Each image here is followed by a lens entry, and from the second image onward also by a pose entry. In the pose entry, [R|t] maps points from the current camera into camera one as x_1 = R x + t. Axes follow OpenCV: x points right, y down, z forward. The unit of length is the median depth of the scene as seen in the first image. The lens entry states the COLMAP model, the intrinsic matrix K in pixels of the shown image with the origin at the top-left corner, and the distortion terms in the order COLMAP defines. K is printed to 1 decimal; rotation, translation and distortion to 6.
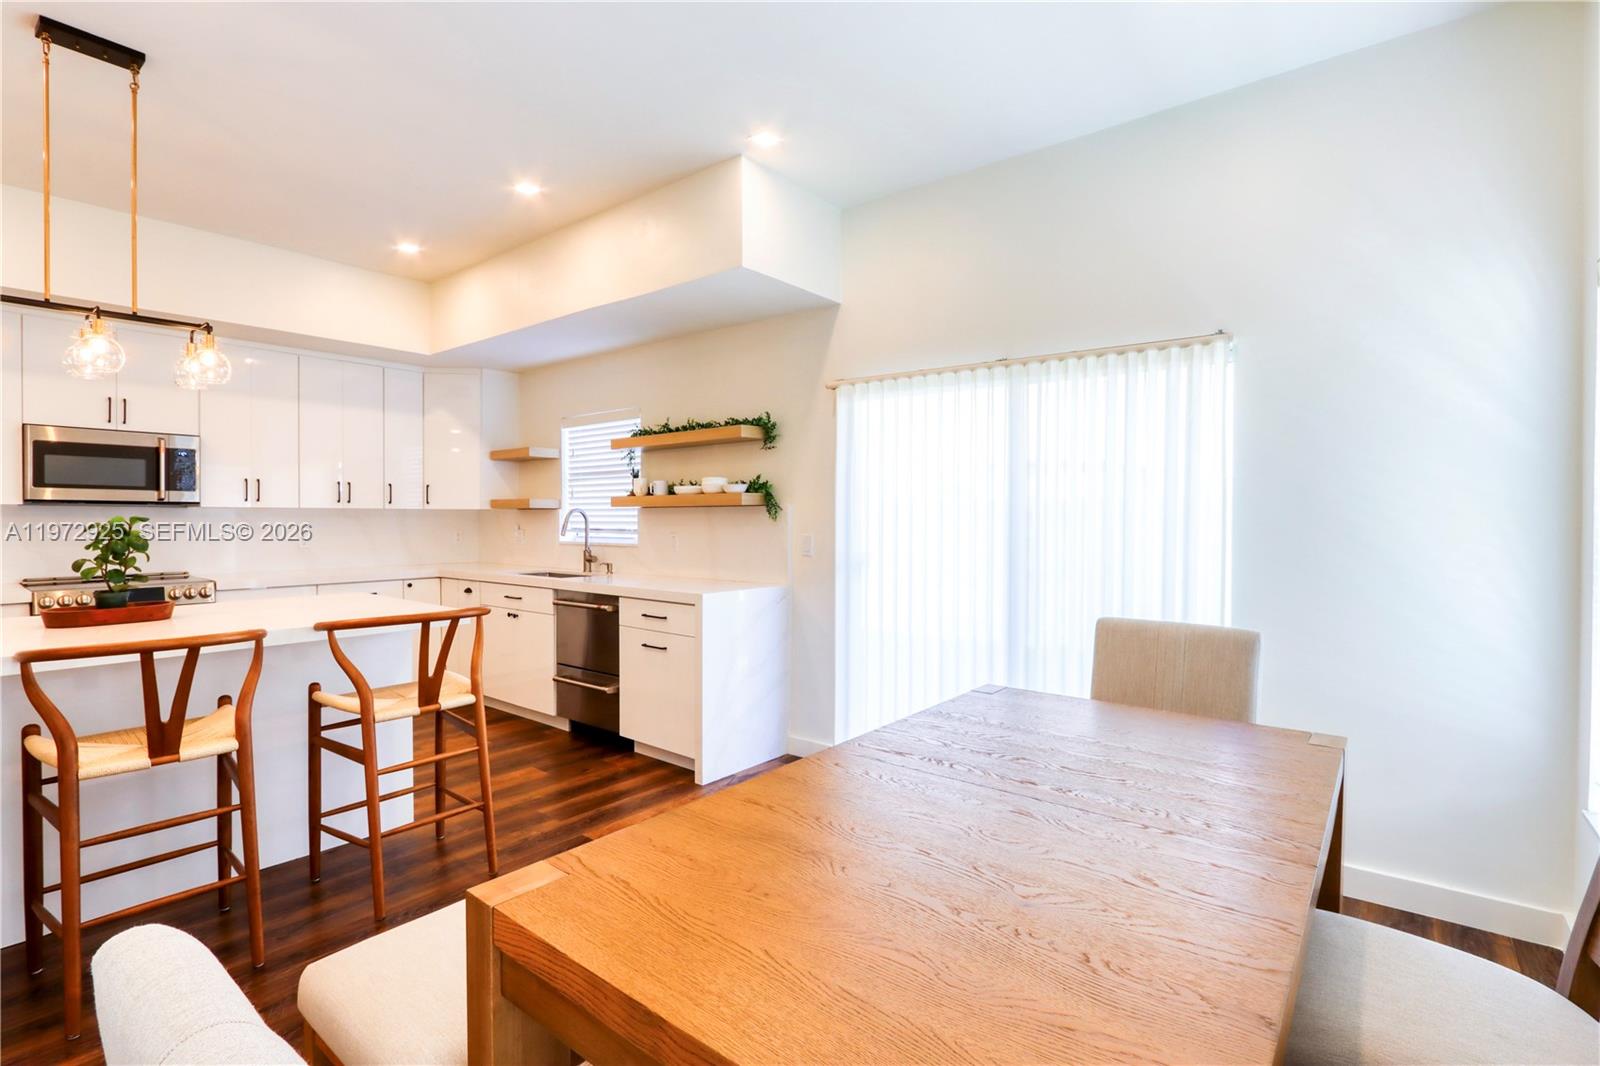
lens RADIAL K [[745.3, 0, 796.2], [0, 745.3, 528.3], [0, 0, 1]] dist [-0.018458, 0.004819]
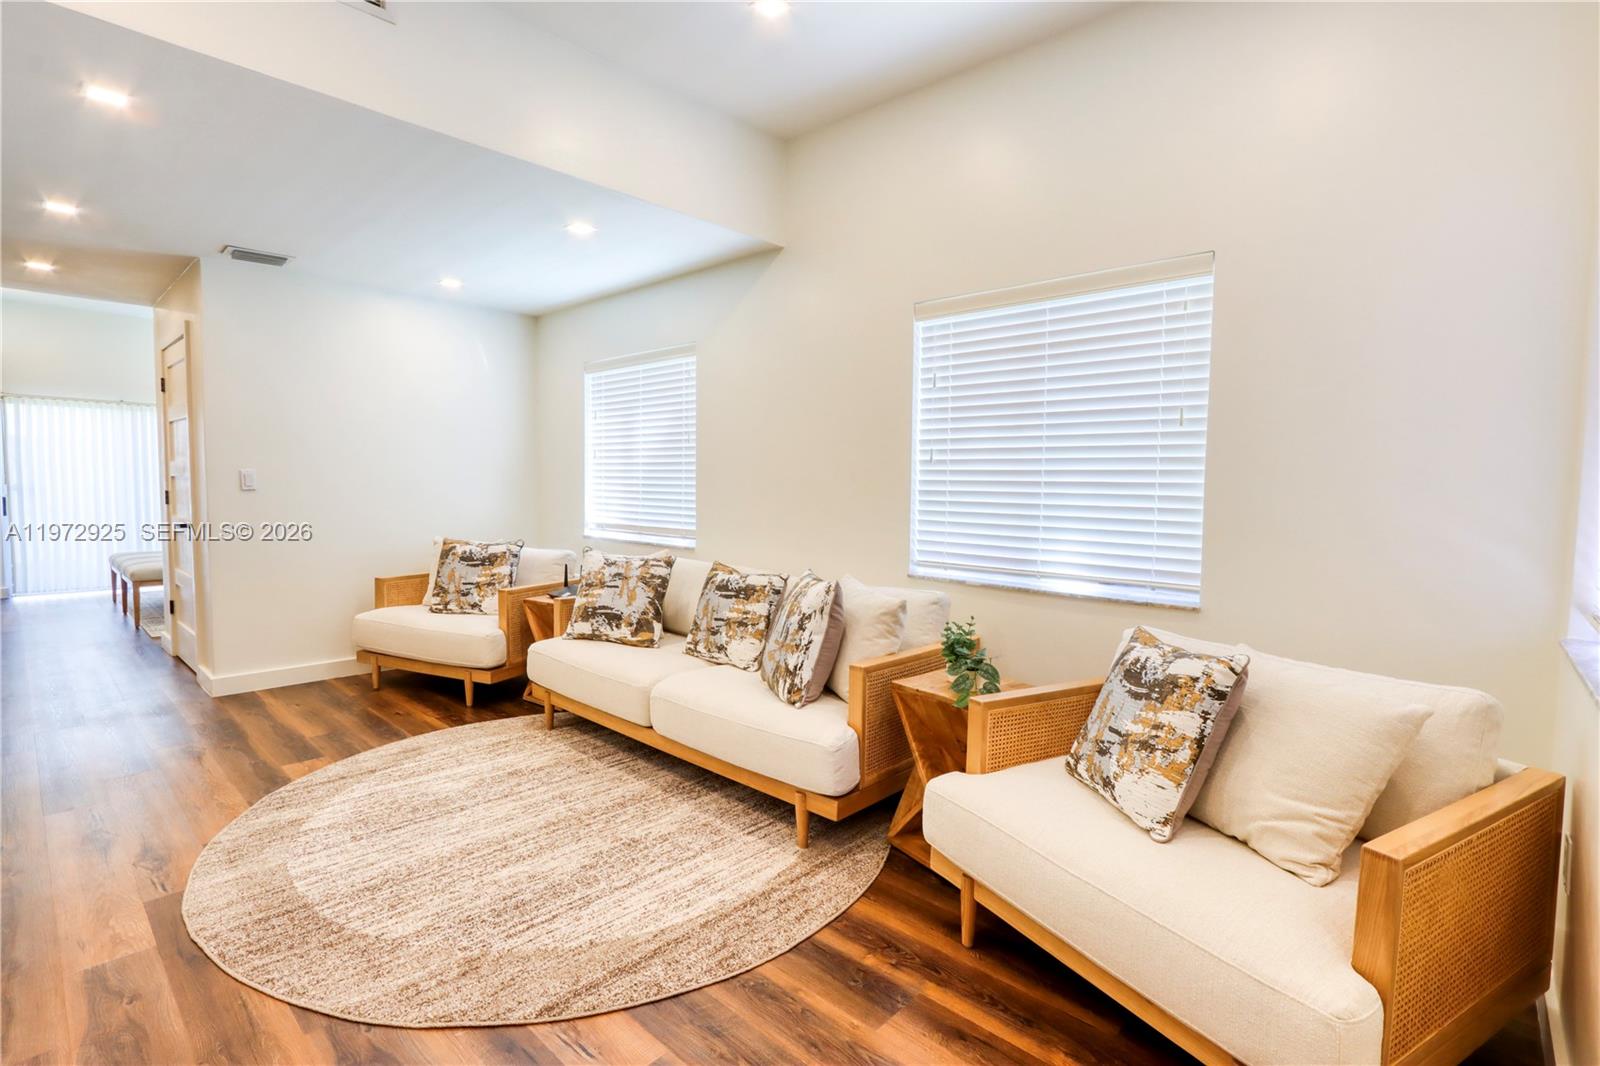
lens RADIAL K [[745.3, 0, 796.2], [0, 745.3, 528.3], [0, 0, 1]] dist [-0.018458, 0.004819]
pose [[0.065652, -0.063506, 0.995820, -1.472659], [0.001099, 0.997977, 0.063571, 0.024979], [-0.997842, -0.003079, 0.065589, -0.987129]]
